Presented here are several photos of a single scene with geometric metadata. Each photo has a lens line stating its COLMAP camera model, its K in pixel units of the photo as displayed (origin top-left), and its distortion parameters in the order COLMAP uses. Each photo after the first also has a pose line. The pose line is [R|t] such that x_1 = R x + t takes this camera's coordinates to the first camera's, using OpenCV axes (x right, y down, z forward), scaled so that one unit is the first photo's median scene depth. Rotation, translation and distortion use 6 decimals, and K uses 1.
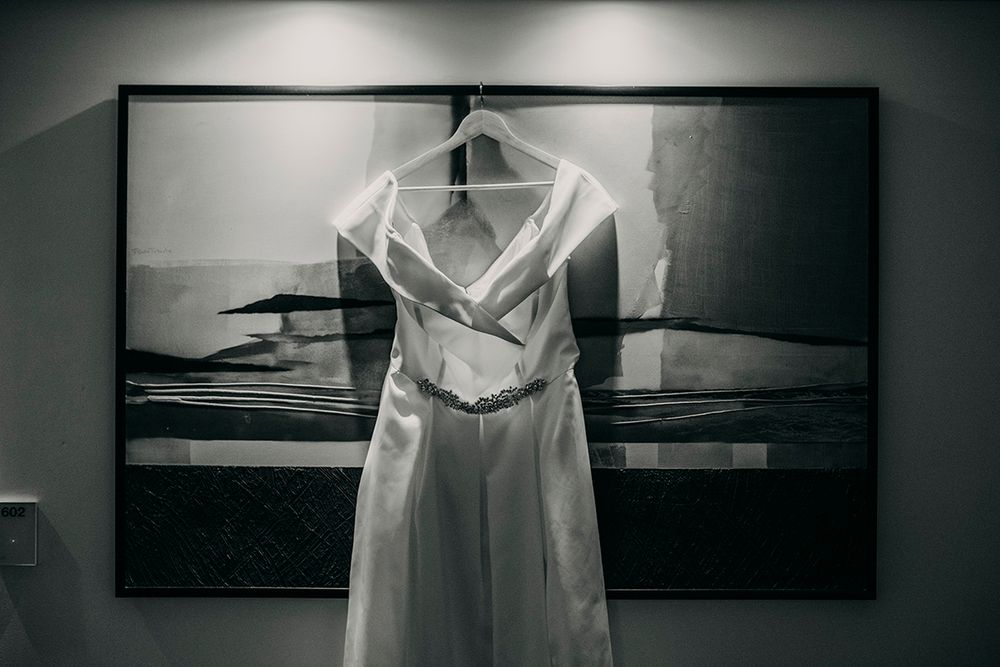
lens RADIAL K [[893.8, 0, 501.1], [0, 893.8, 336.2], [0, 0, 1]] dist [0.016158, -0.005927]
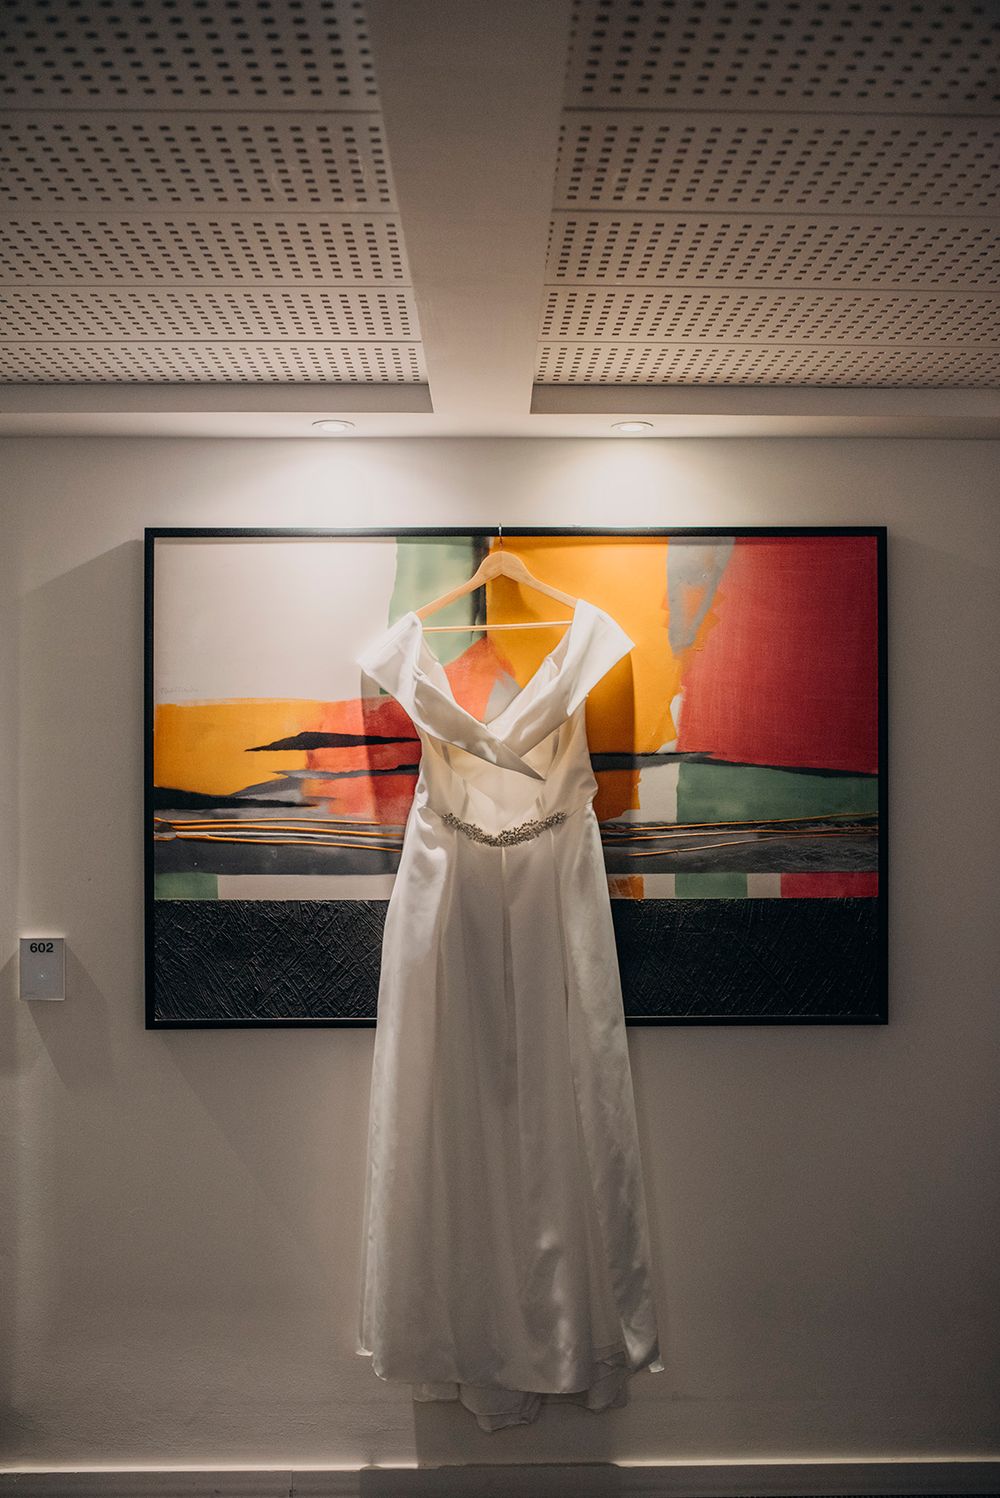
lens RADIAL K [[1338.9, 0, 498.6], [0, 1338.9, 747.8], [0, 0, 1]] dist [0.016158, -0.005927]
pose [[0.999916, -0.007520, 0.010520, -0.042329], [0.007551, 0.999967, -0.002859, -0.022623], [-0.010498, 0.002938, 0.999941, -0.538625]]
